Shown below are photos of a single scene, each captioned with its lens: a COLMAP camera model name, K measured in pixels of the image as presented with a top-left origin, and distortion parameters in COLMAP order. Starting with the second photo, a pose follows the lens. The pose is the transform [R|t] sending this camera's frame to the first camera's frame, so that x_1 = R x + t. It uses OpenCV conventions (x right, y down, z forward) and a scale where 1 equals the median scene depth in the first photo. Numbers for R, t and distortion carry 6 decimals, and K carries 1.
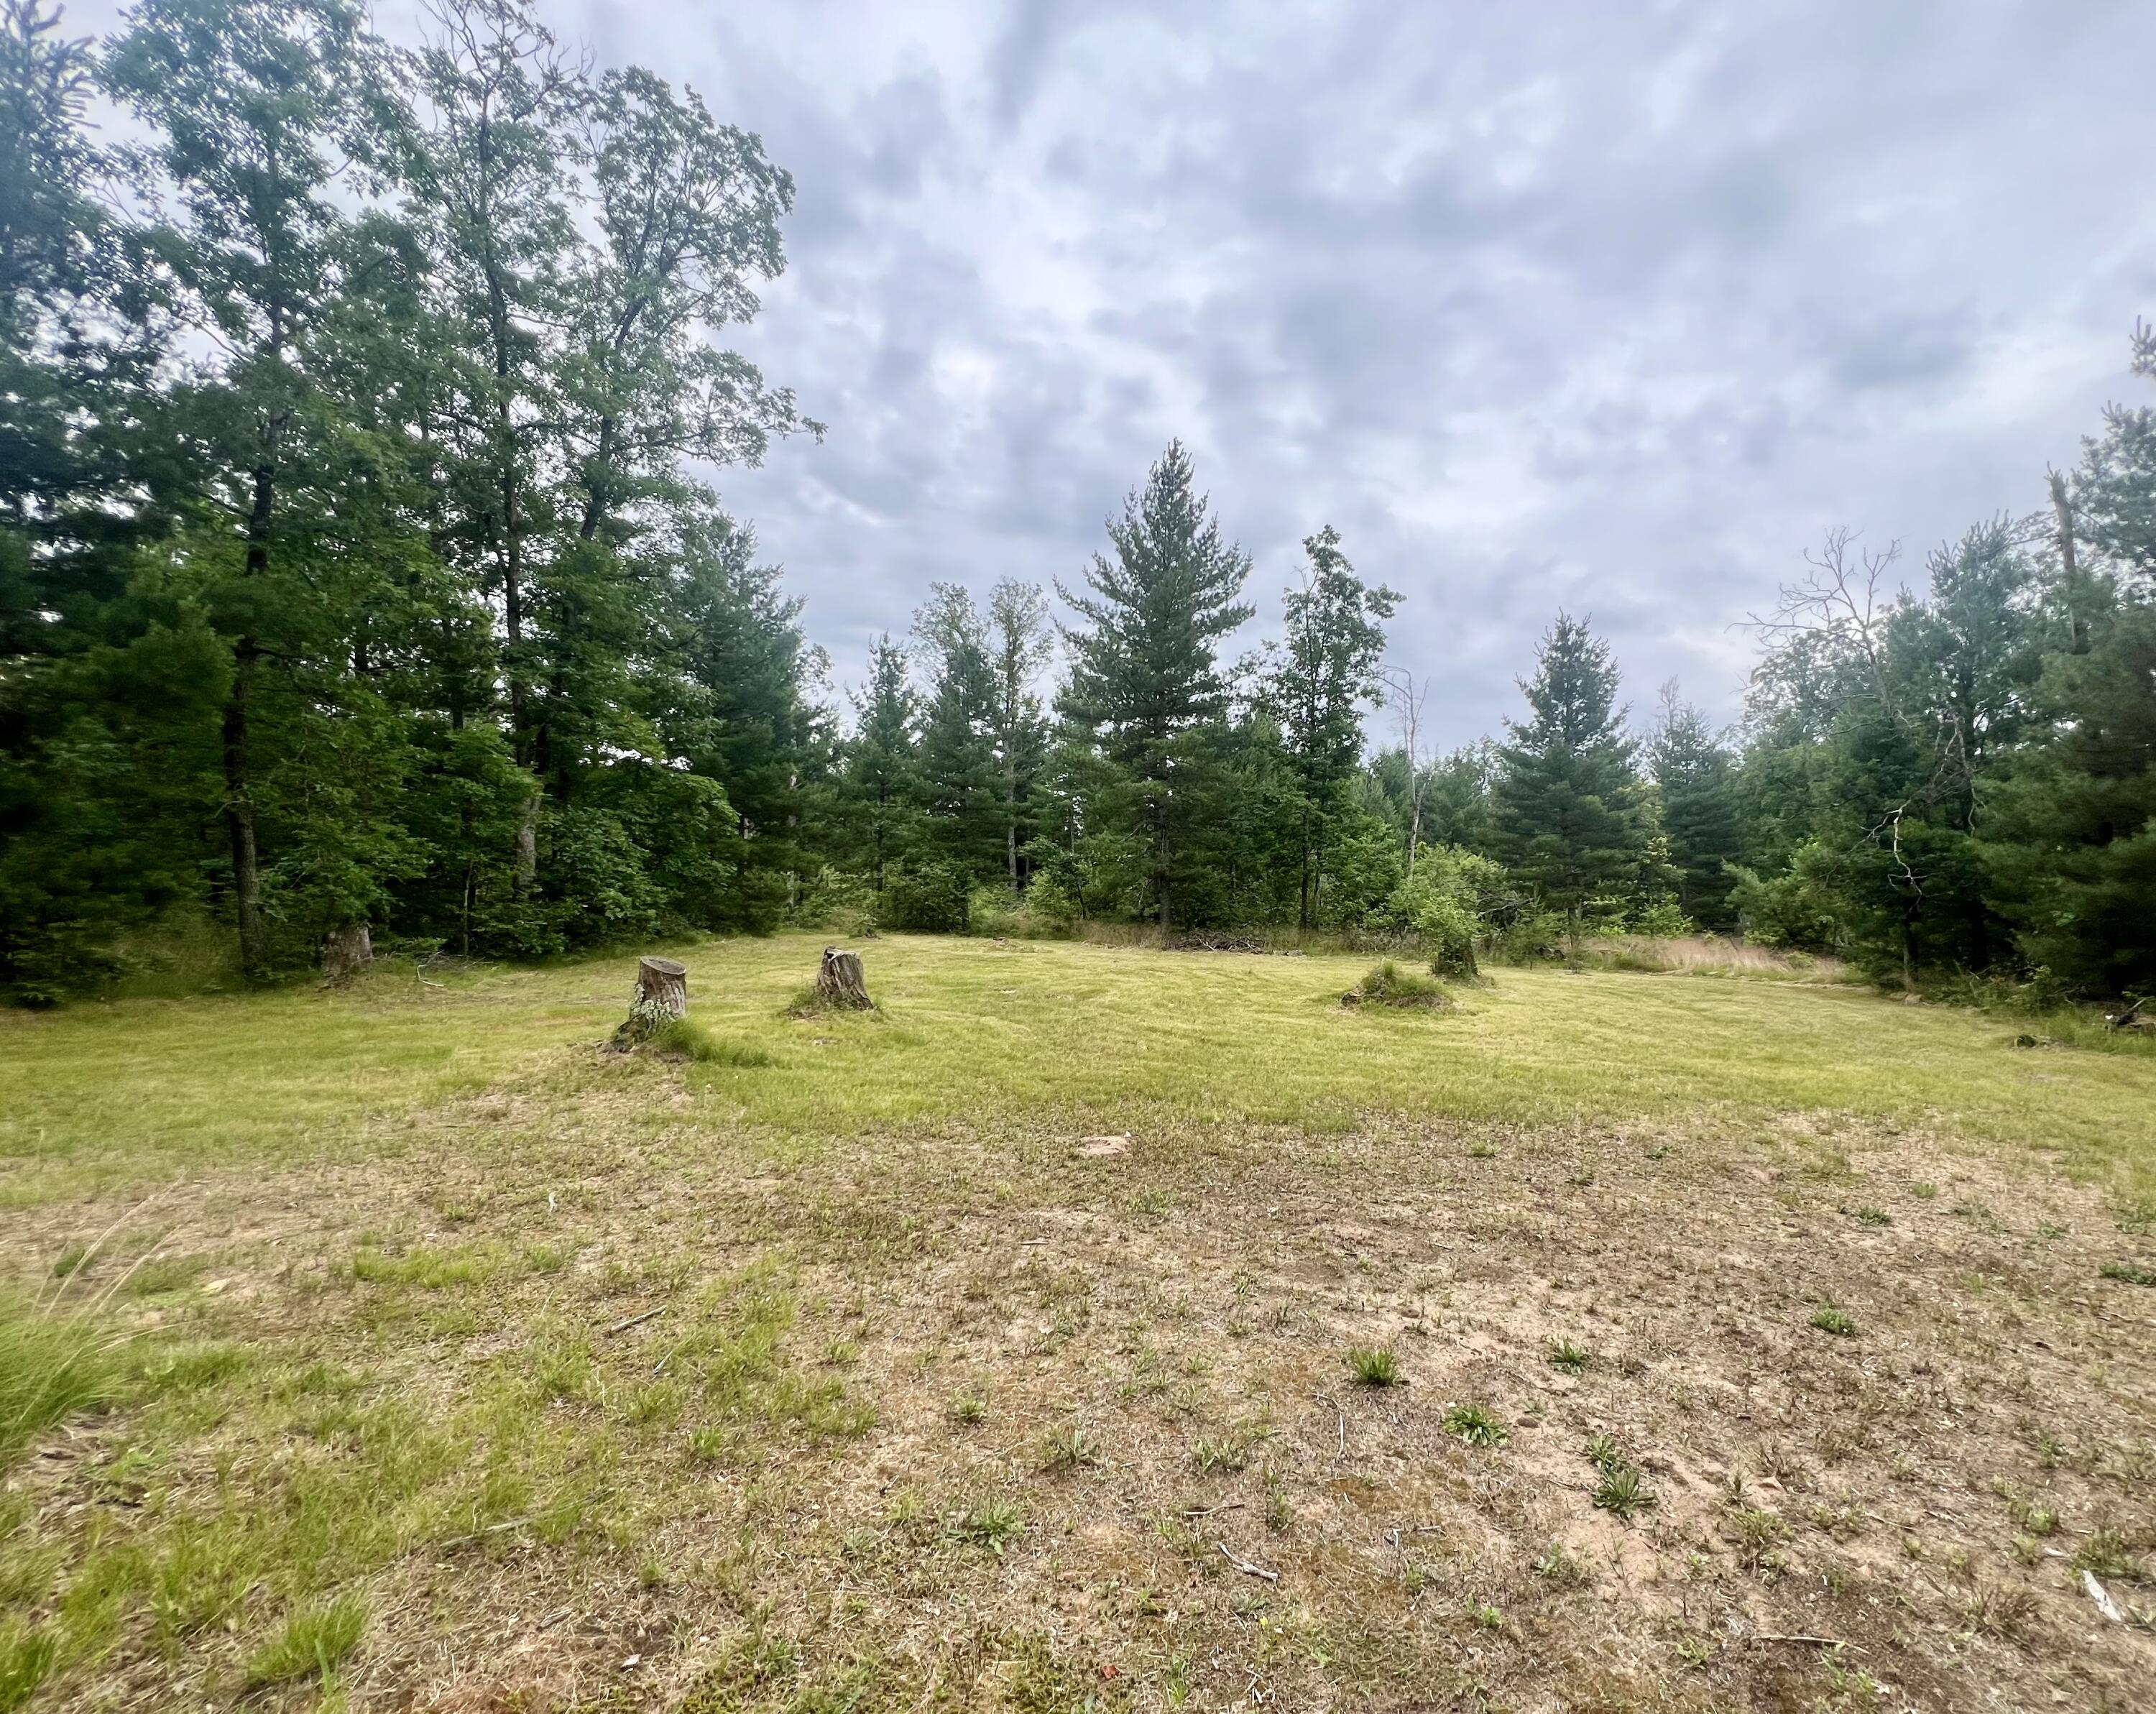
lens RADIAL K [[882.0, 0, 1079.7], [0, 882.0, 862.3], [0, 0, 1]] dist [0.000242, -0.000023]
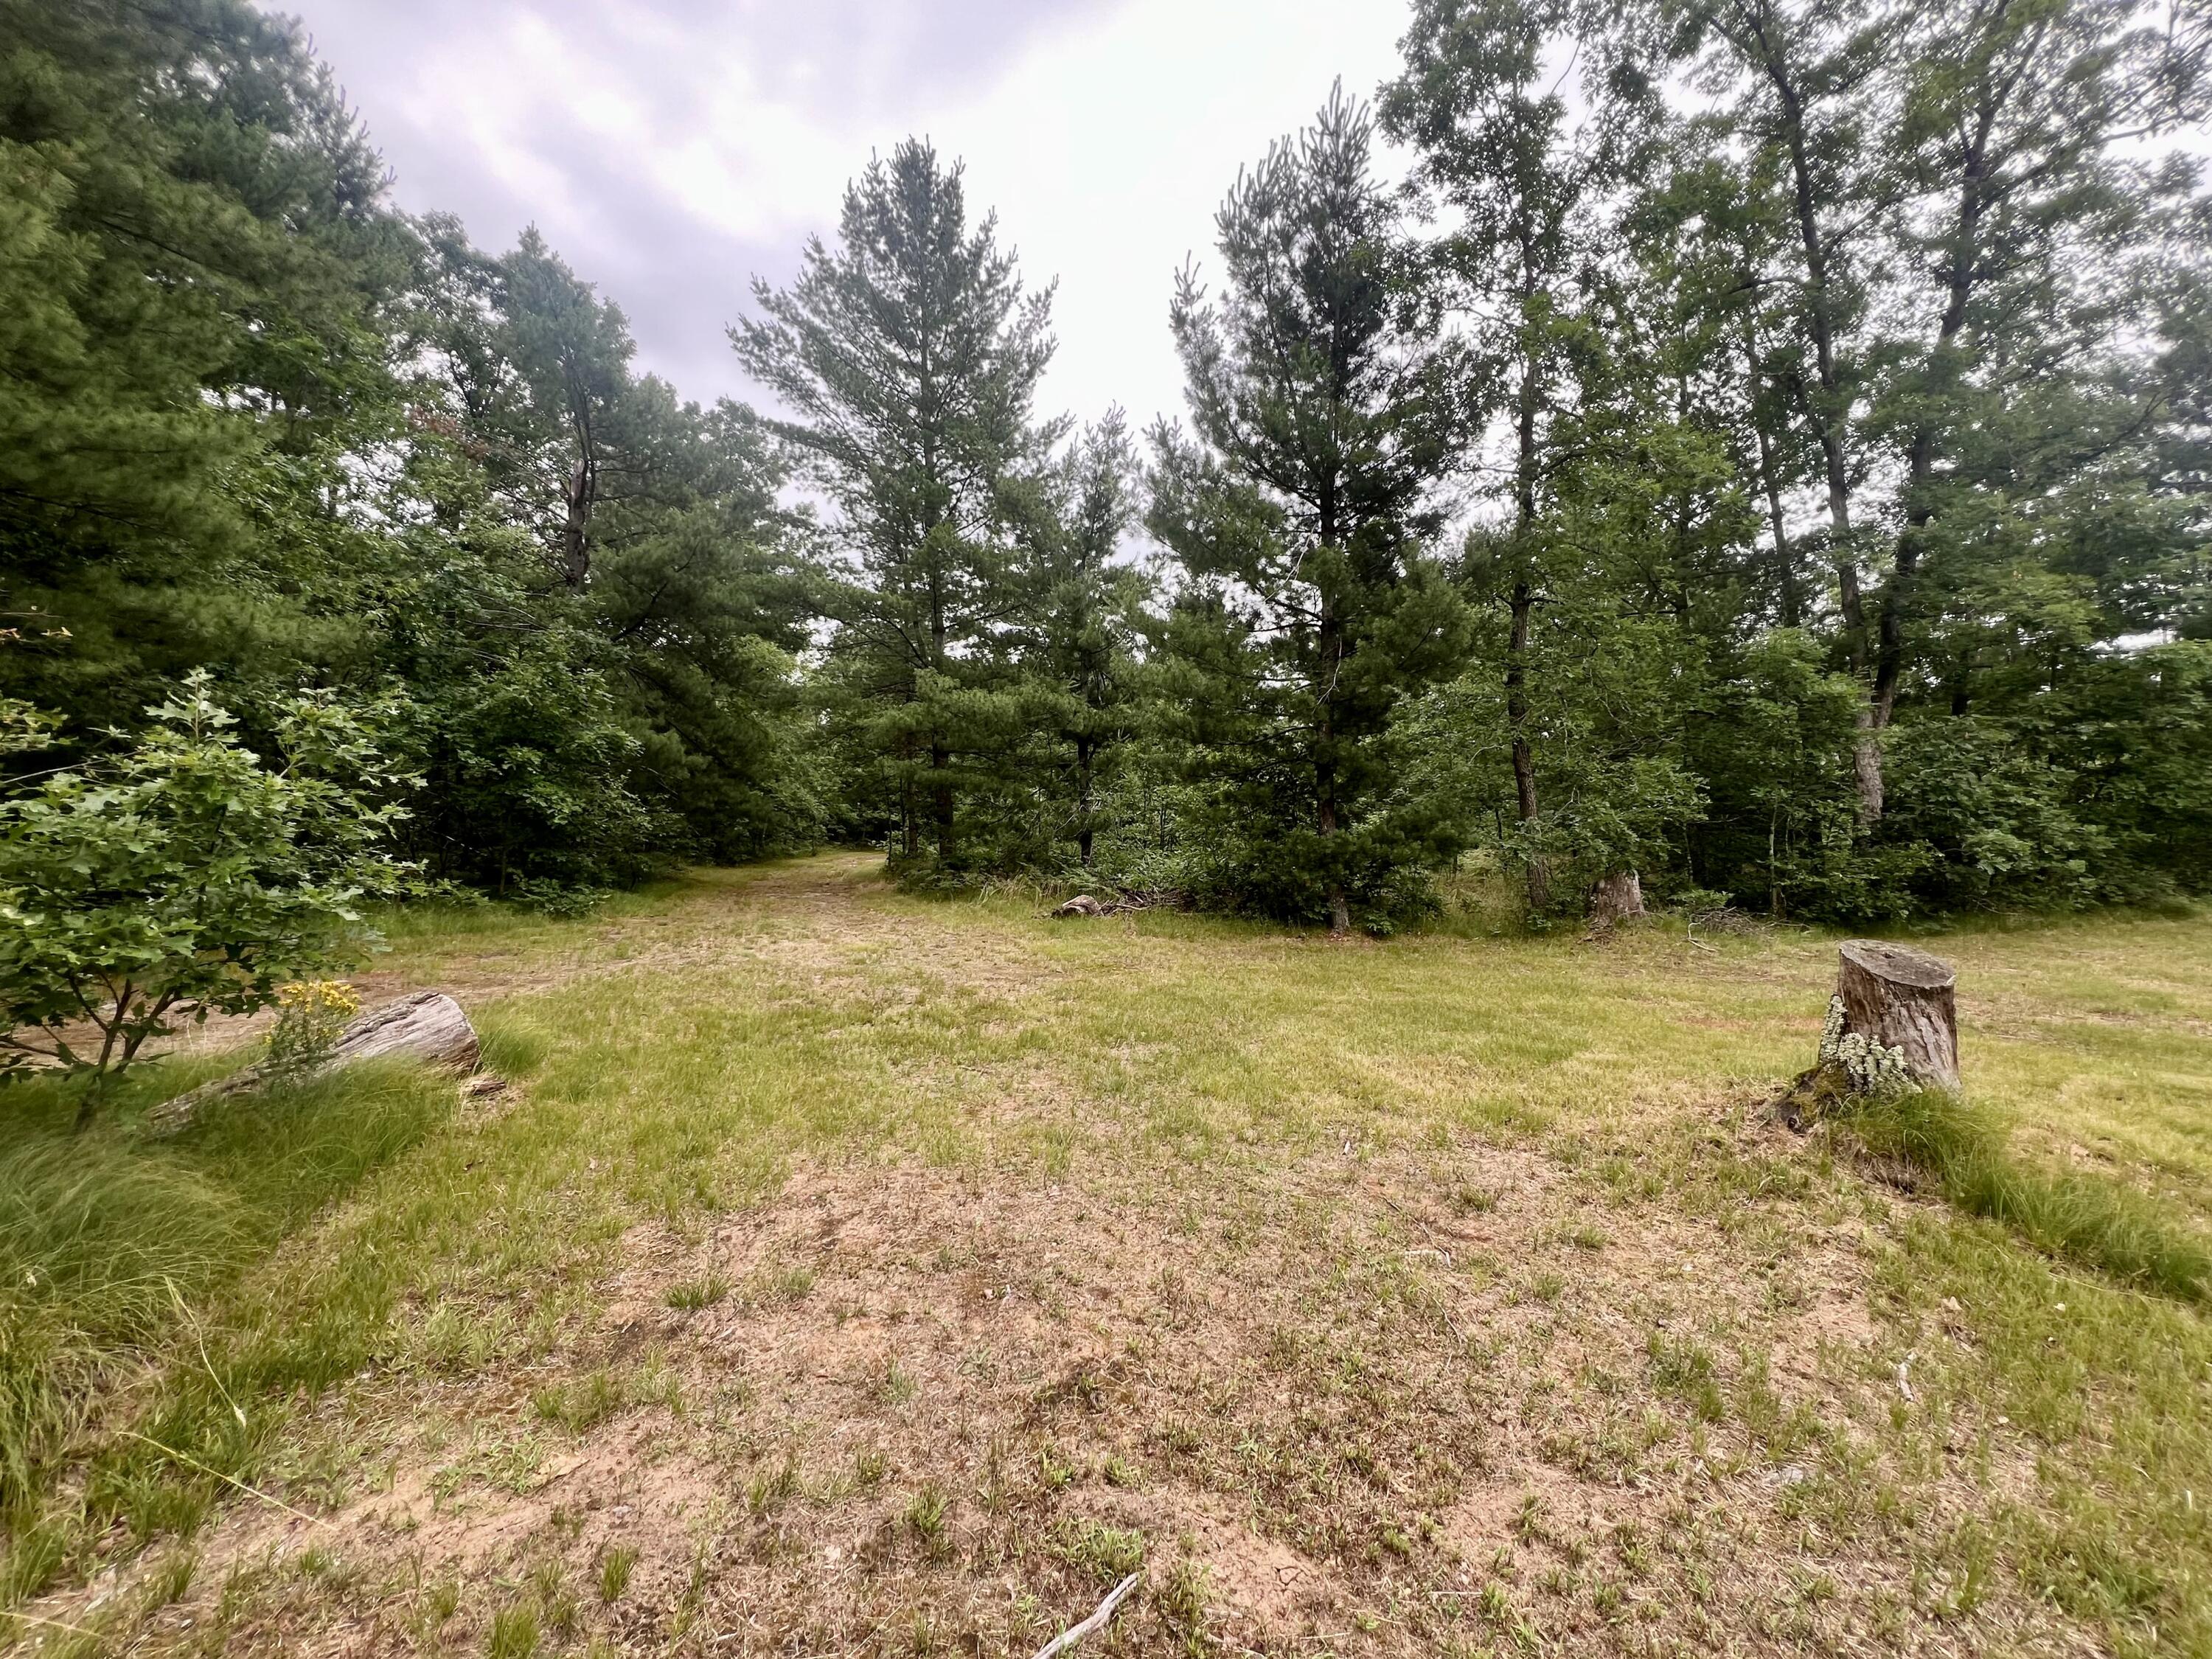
lens RADIAL K [[901.2, 0, 1111.2], [0, 901.2, 850.0], [0, 0, 1]] dist [-0.000526, 0.000079]
pose [[0.265695, -0.008499, -0.964020, -0.062103], [0.046438, 0.998913, 0.003992, 0.017945], [0.962938, -0.045828, 0.265801, 0.242053]]
